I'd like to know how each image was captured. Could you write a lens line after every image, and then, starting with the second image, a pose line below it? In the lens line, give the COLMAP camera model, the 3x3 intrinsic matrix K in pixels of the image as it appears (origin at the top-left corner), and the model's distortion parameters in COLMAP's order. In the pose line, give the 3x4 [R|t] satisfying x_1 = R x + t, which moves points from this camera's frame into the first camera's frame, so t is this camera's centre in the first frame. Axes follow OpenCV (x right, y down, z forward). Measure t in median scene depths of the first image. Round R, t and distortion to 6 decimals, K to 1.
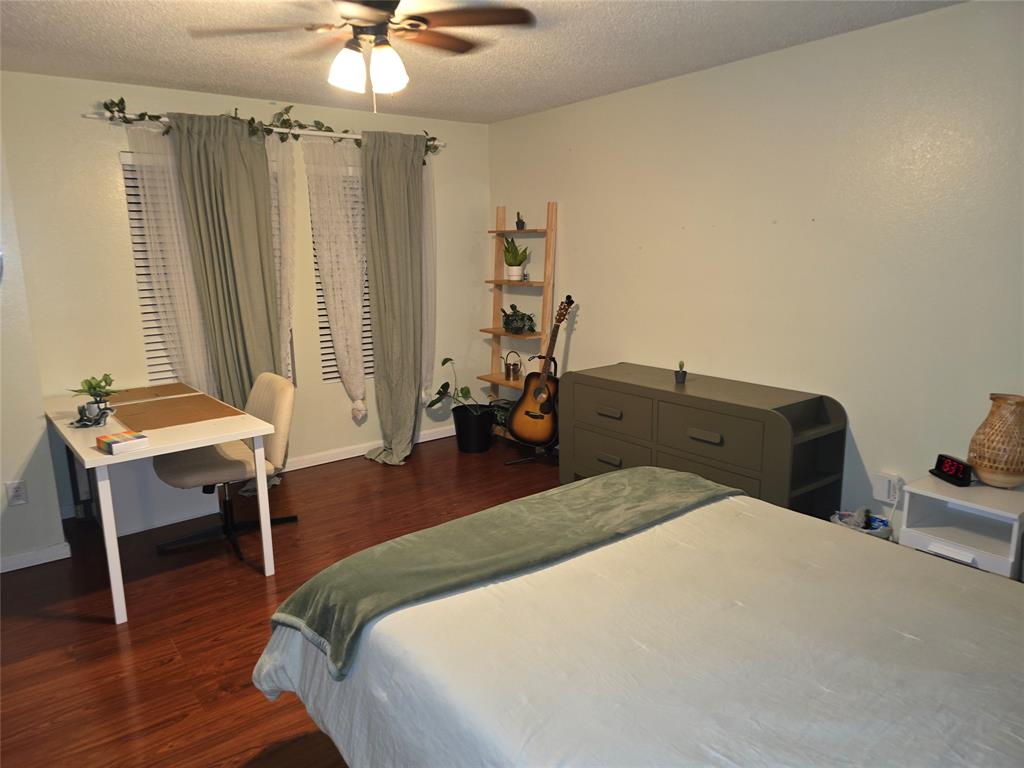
lens RADIAL K [[696.5, 0, 512.0], [0, 696.5, 384.0], [0, 0, 1]] dist [0.001588, -0.000091]
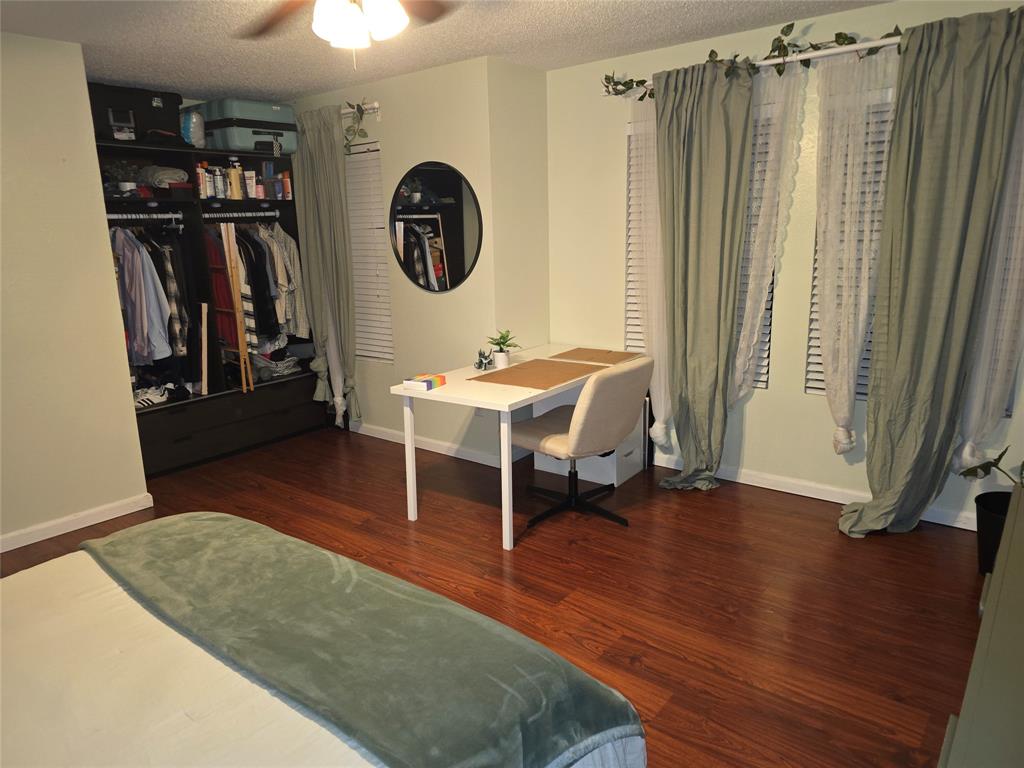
lens RADIAL K [[690.7, 0, 512.0], [0, 690.7, 384.0], [0, 0, 1]] dist [-0.003385, -0.002265]
pose [[0.195806, 0.217860, -0.956136, 0.429832], [-0.170189, 0.967764, 0.185657, -0.106076], [0.965762, 0.126371, 0.226571, 0.583197]]
